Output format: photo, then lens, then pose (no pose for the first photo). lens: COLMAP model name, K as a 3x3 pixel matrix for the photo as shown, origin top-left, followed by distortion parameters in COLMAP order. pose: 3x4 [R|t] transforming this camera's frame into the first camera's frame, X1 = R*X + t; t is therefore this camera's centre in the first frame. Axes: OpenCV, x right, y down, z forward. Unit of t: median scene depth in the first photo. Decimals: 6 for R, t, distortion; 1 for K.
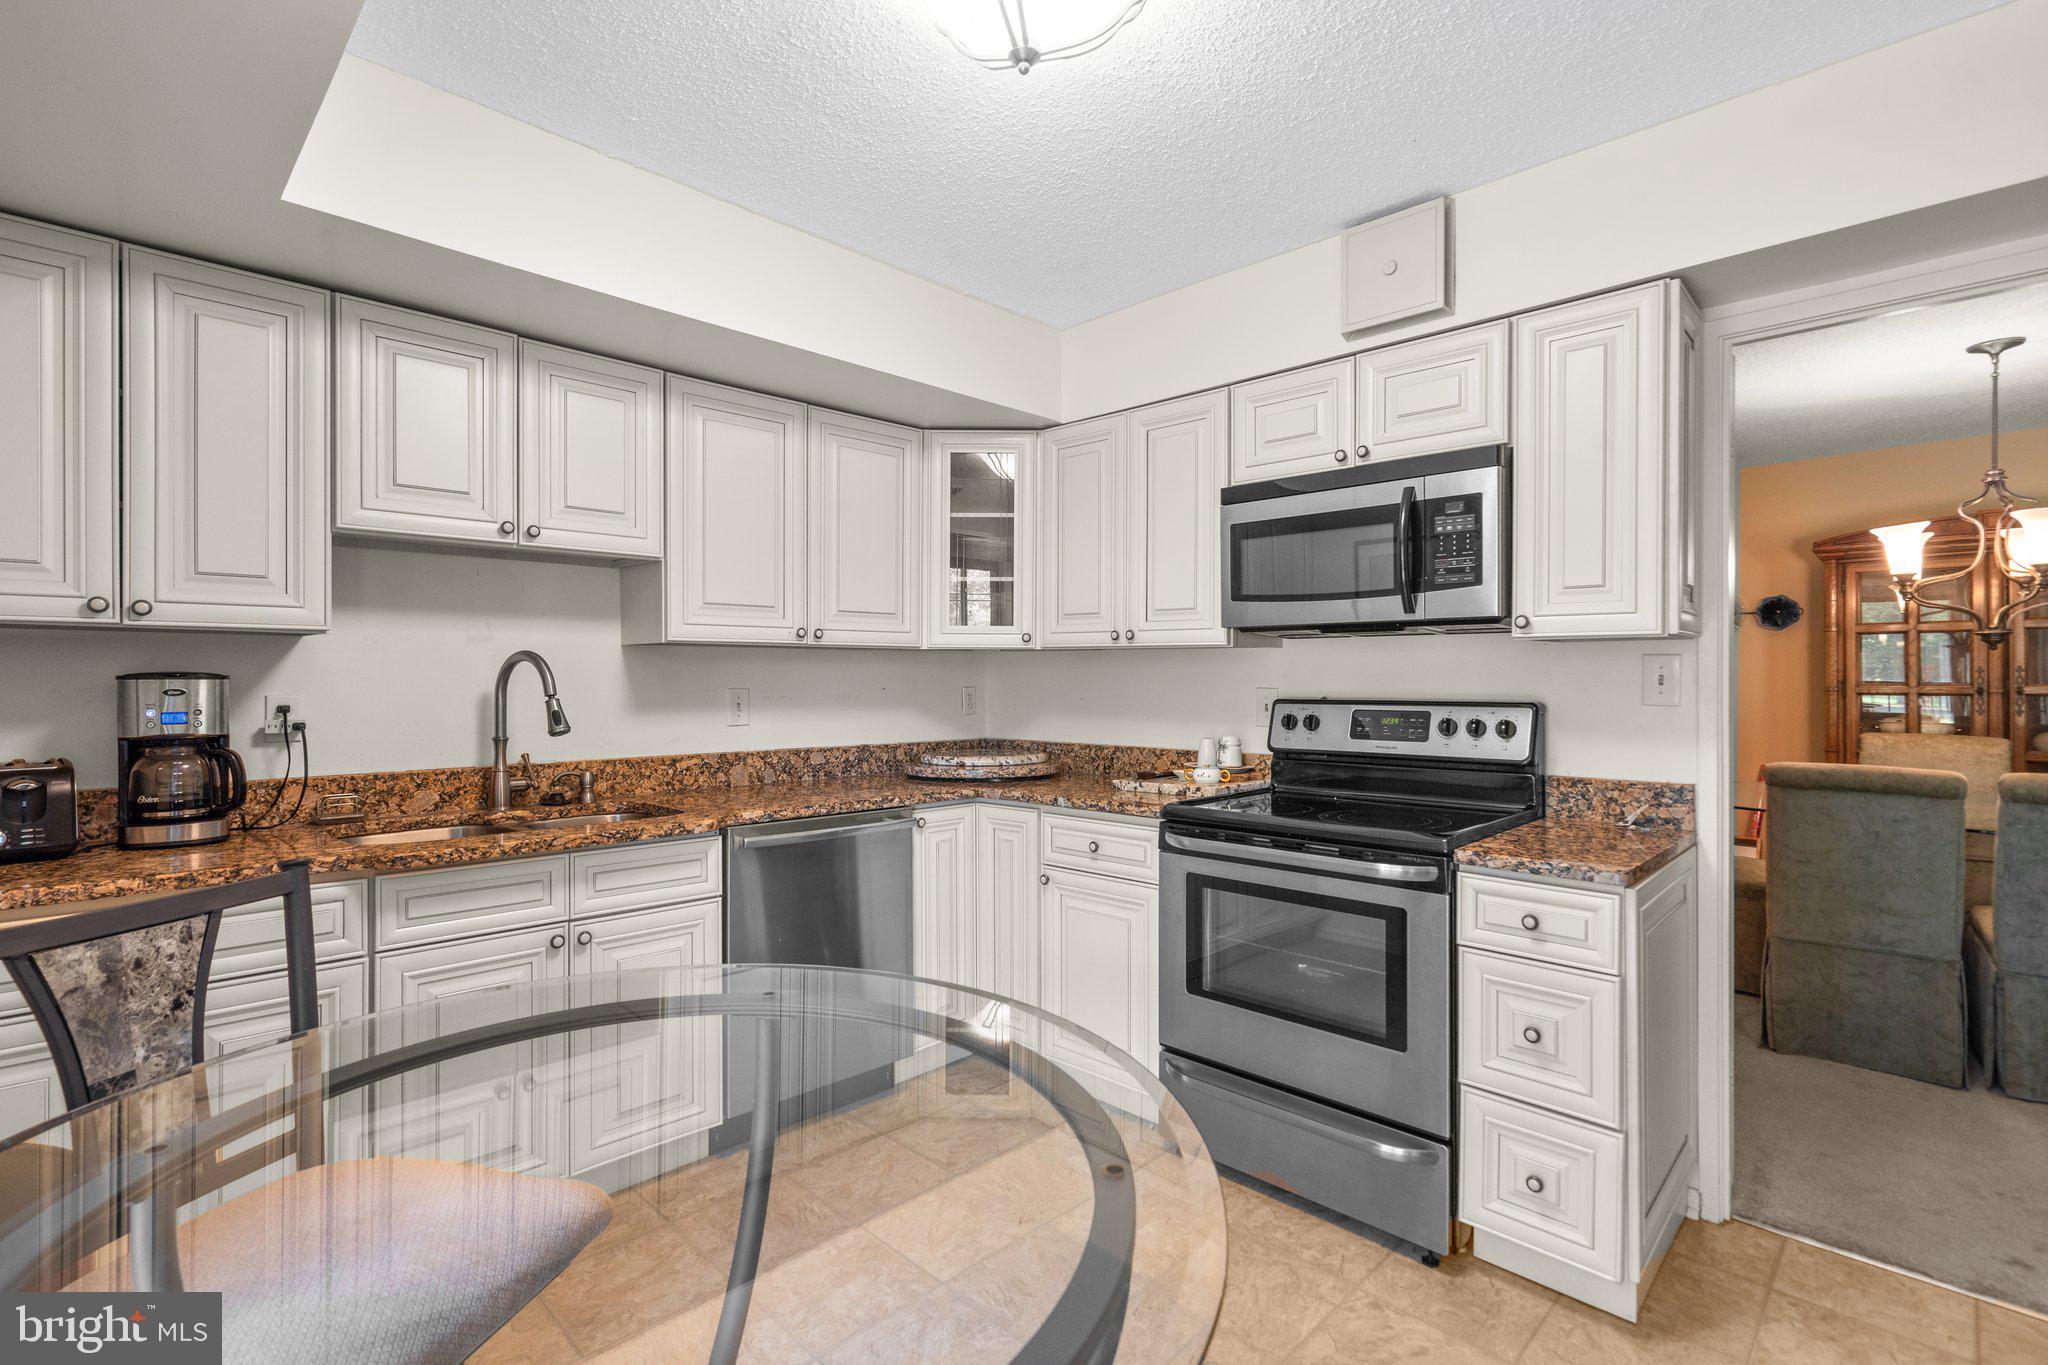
lens RADIAL K [[953.4, 0, 1032.6], [0, 953.4, 665.3], [0, 0, 1]] dist [-0.002238, 0.000875]
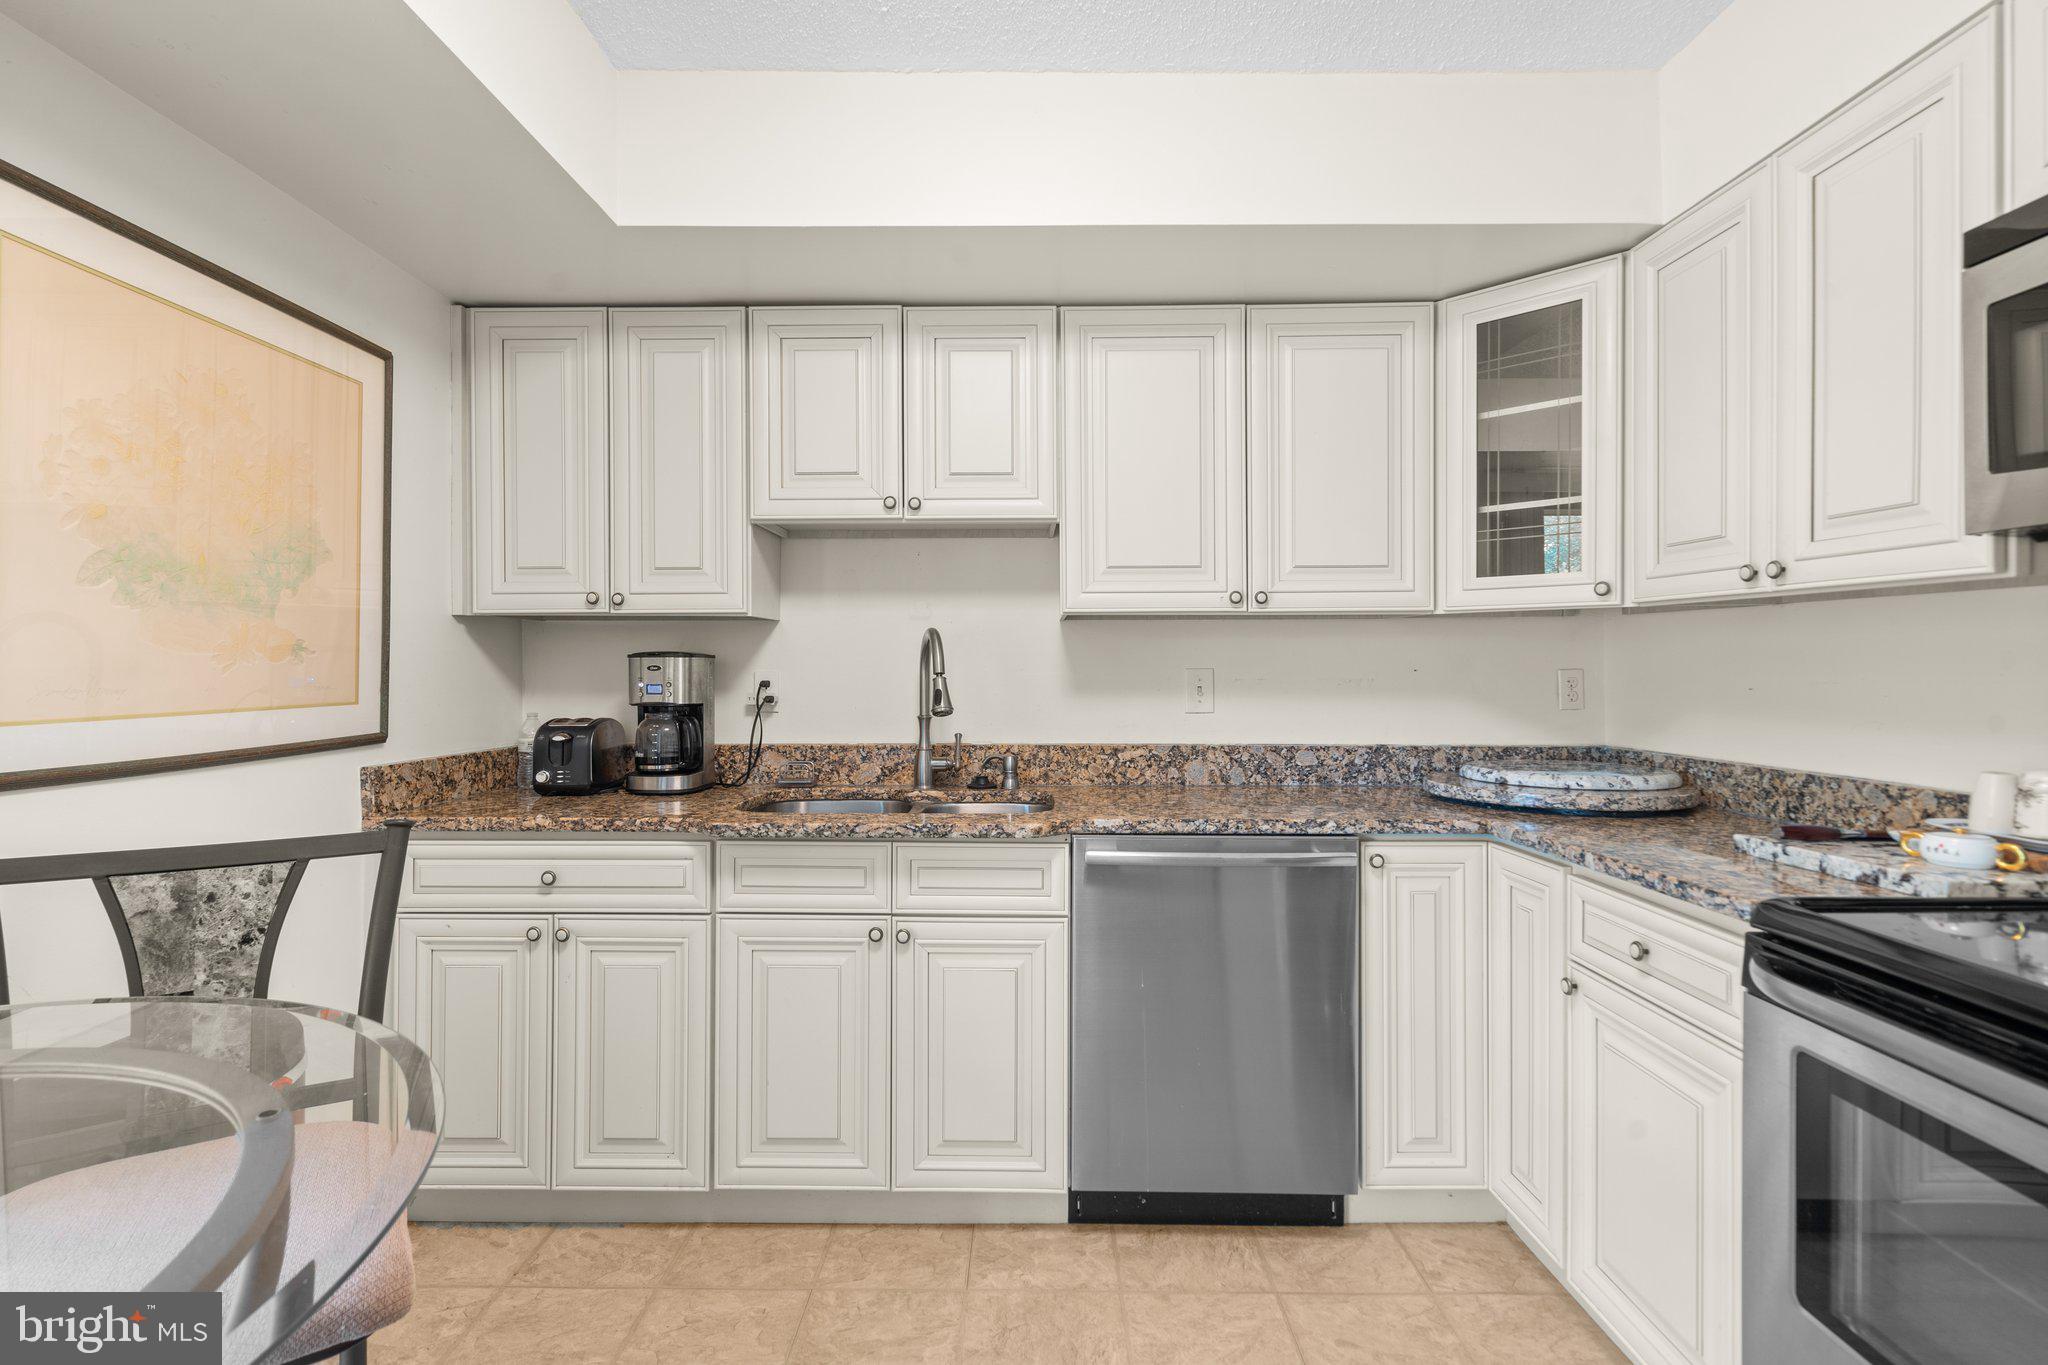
lens RADIAL K [[948.2, 0, 1023.6], [0, 948.2, 658.6], [0, 0, 1]] dist [-0.000965, 0.000510]
pose [[0.693719, -0.006745, -0.720214, 0.221299], [0.011094, 0.999938, 0.001321, 0.014796], [0.720160, -0.008907, 0.693751, 0.367250]]
